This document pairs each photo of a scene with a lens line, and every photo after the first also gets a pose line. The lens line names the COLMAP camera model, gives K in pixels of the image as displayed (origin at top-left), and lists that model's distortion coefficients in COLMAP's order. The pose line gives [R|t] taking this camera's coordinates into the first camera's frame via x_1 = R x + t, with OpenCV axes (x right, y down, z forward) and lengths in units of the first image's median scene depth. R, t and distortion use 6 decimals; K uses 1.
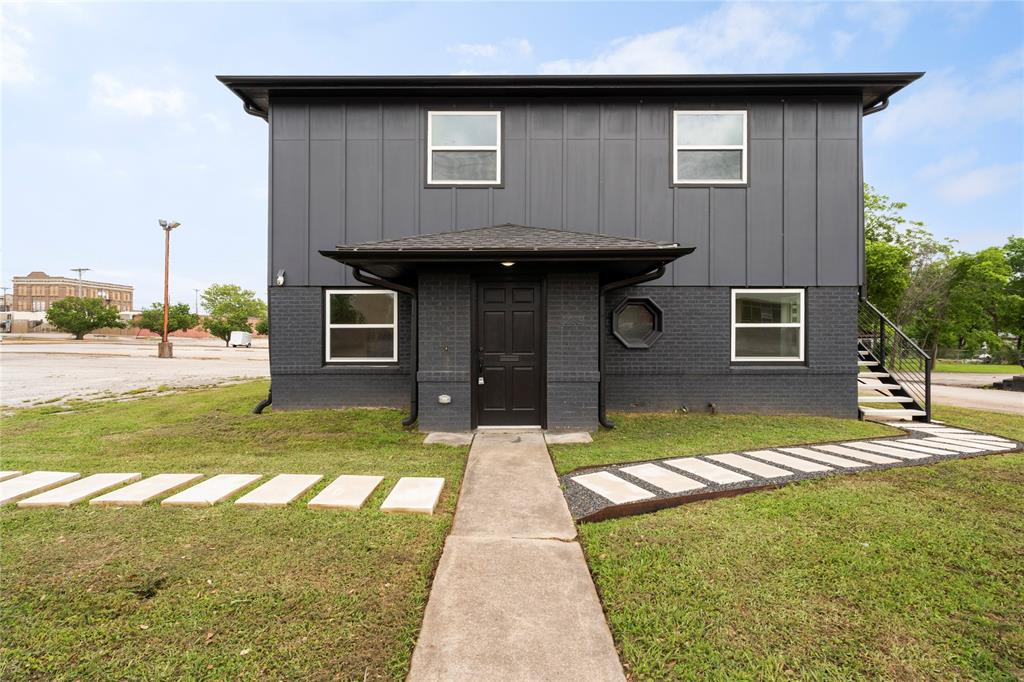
lens RADIAL K [[507.4, 0, 512.9], [0, 507.4, 340.0], [0, 0, 1]] dist [0.012614, -0.000372]
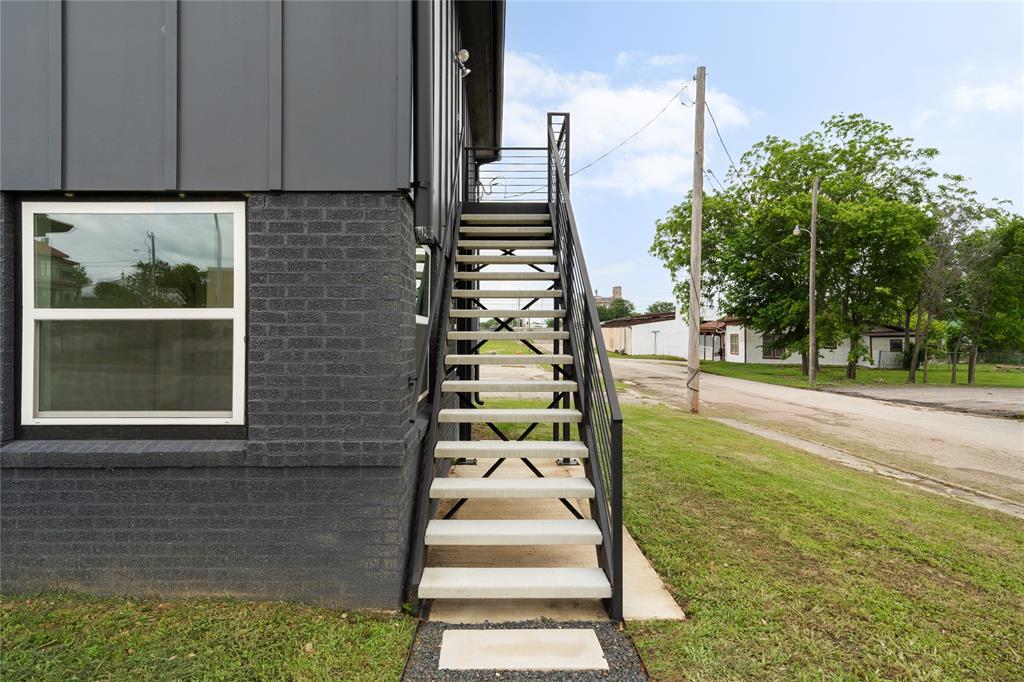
lens RADIAL K [[604.4, 0, 507.5], [0, 604.4, 333.2], [0, 0, 1]] dist [0.014252, 0.002034]
pose [[0.999974, 0.002466, -0.006821, 0.188064], [-0.002503, 0.999982, -0.005480, -0.003820], [0.006808, 0.005497, 0.999962, 0.156635]]
